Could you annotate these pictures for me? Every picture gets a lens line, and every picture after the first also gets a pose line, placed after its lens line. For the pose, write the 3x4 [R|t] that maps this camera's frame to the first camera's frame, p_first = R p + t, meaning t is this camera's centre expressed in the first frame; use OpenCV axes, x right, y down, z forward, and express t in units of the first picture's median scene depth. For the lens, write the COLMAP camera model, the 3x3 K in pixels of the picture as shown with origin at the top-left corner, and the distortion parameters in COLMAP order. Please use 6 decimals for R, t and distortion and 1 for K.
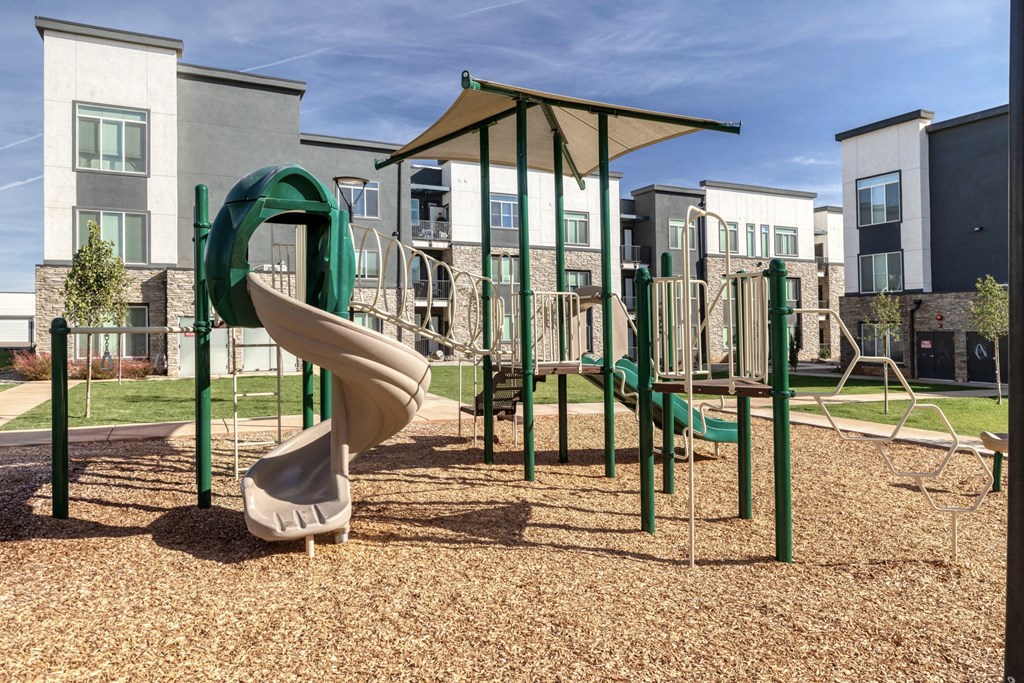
lens RADIAL K [[593.1, 0, 548.9], [0, 593.1, 331.3], [0, 0, 1]] dist [-0.025820, -0.001743]
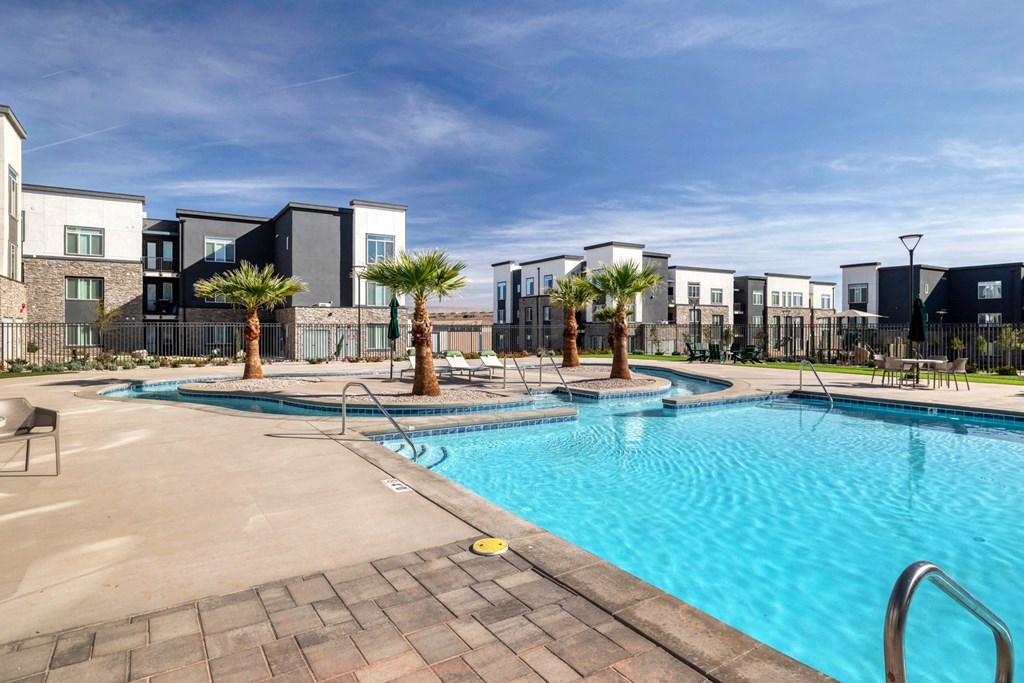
lens RADIAL K [[563.4, 0, 500.6], [0, 563.4, 329.6], [0, 0, 1]] dist [0.004771, -0.000300]
pose [[0.994881, 0.008226, 0.100720, -1.026334], [-0.008678, 0.999954, 0.004052, -0.052750], [-0.100683, -0.004905, 0.994907, -1.076067]]
